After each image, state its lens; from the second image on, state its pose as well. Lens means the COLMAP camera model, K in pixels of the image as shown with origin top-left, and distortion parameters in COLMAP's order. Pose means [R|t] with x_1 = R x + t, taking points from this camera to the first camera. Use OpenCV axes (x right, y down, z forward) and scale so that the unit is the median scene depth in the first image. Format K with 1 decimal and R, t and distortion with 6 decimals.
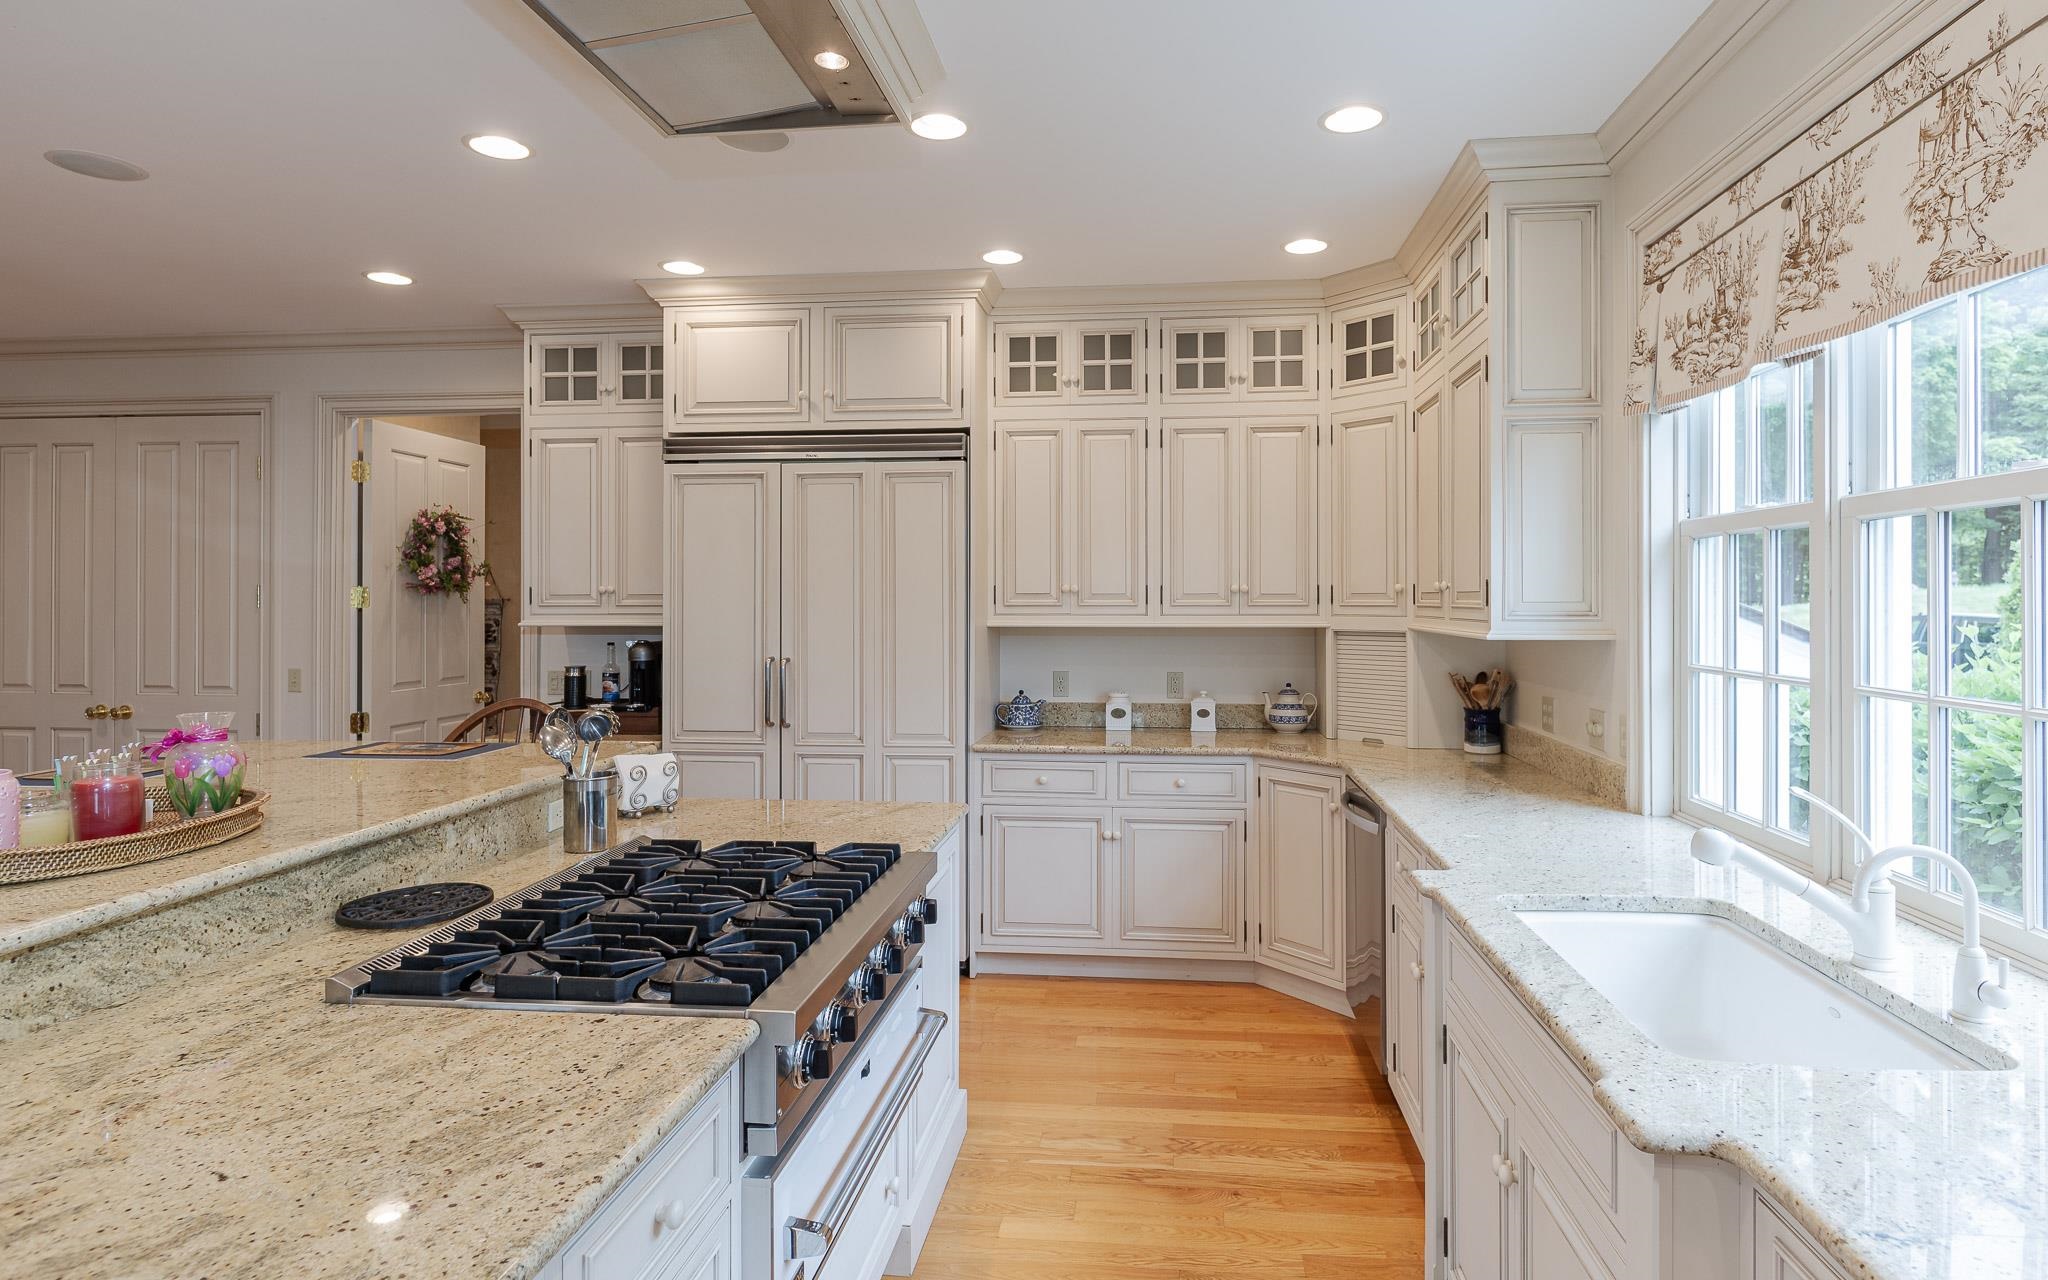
lens RADIAL K [[1072.4, 0, 1024.8], [0, 1072.4, 592.0], [0, 0, 1]] dist [-0.002271, -0.000157]
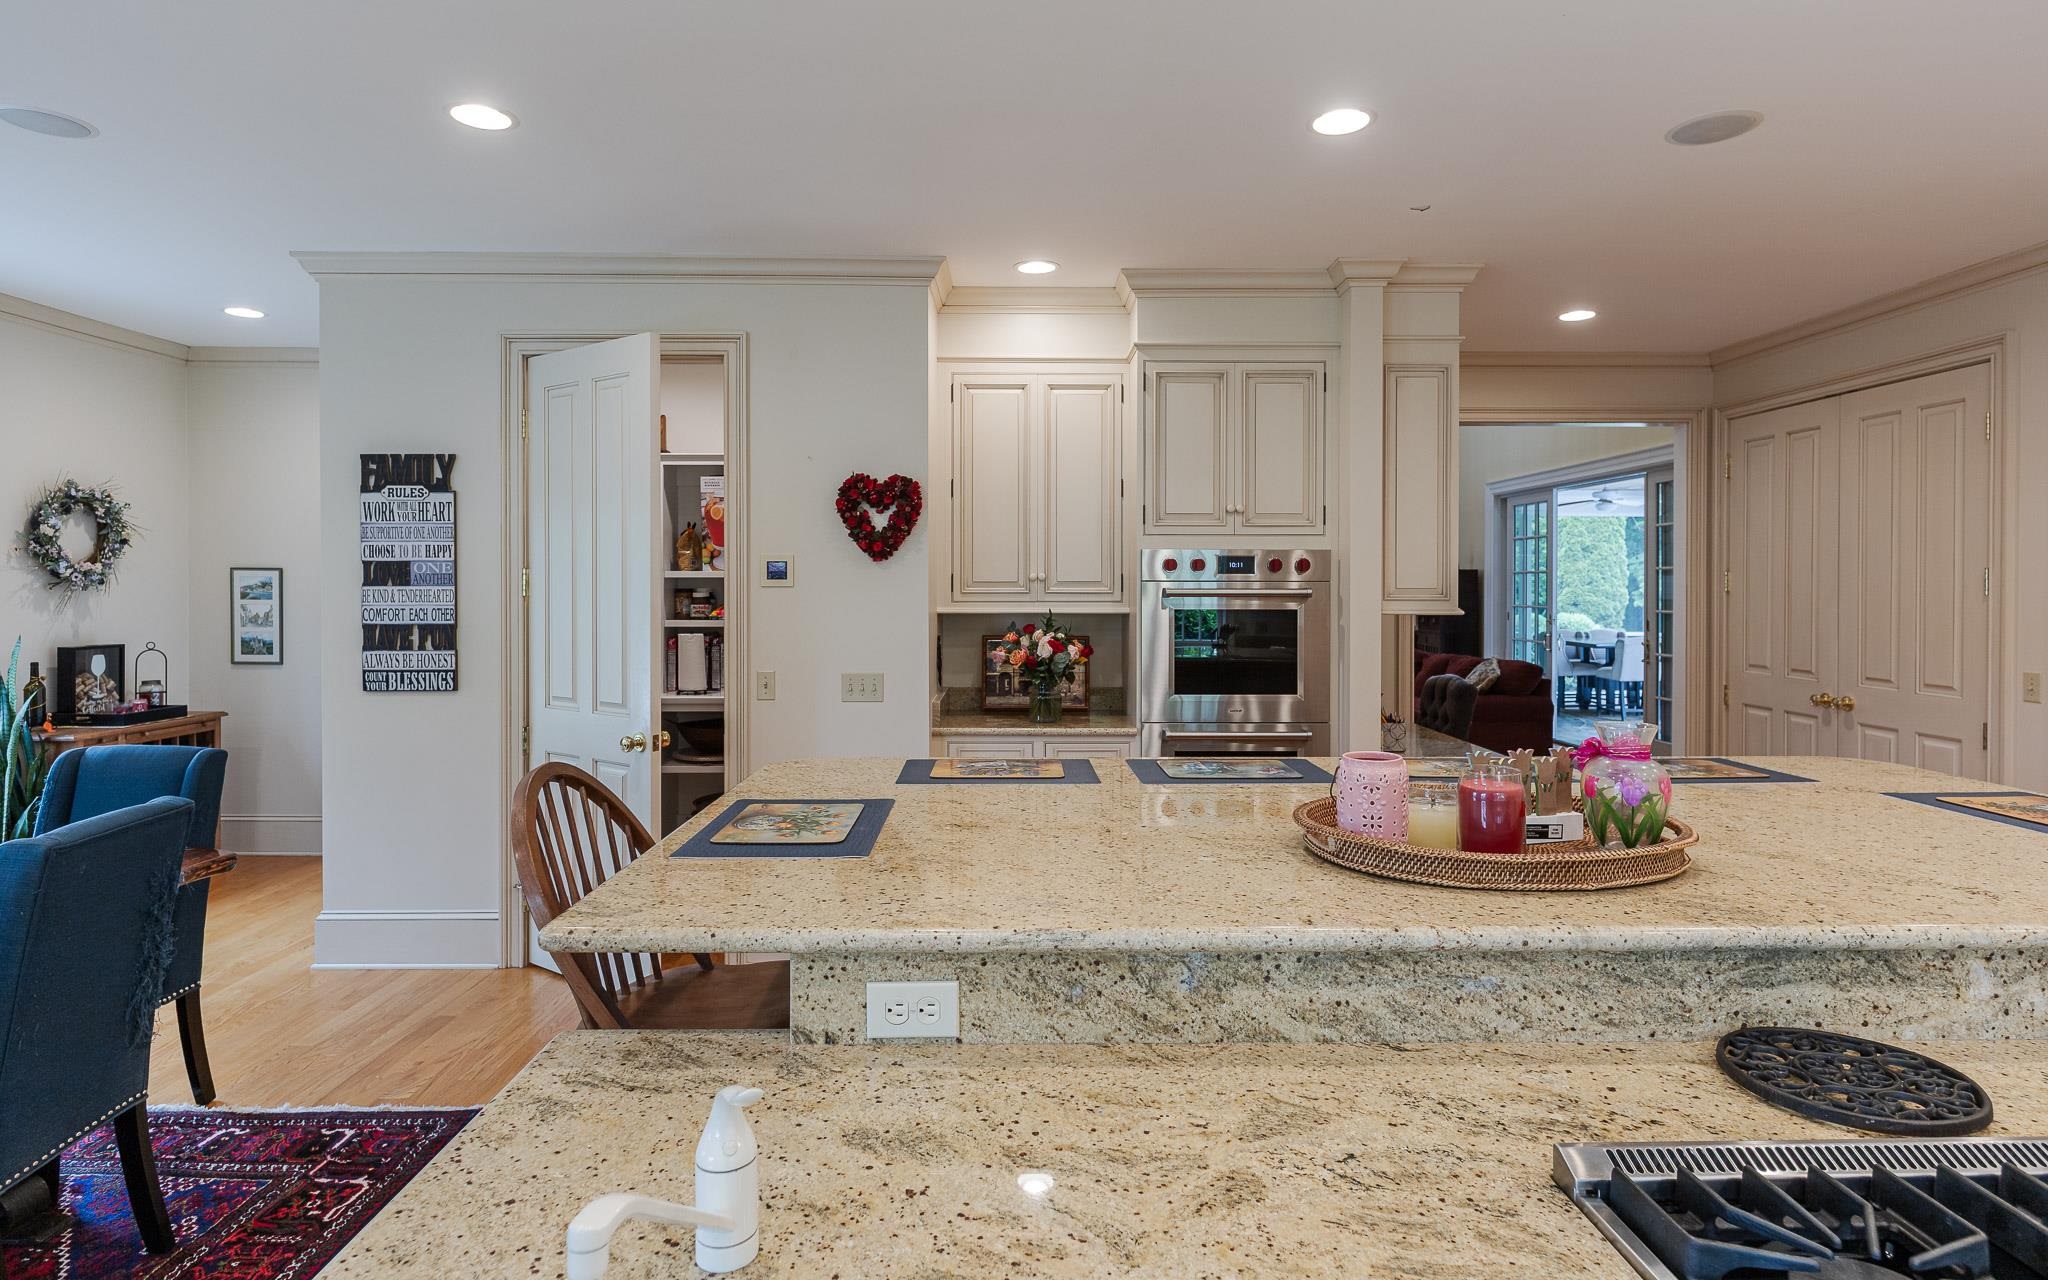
lens RADIAL K [[1072.4, 0, 1024.8], [0, 1072.4, 592.0], [0, 0, 1]] dist [-0.002271, -0.000157]
pose [[0.149217, 0.010177, -0.988752, -0.031510], [0.002282, 0.999941, 0.010636, 0.004301], [0.988802, -0.003843, 0.149185, 0.482250]]
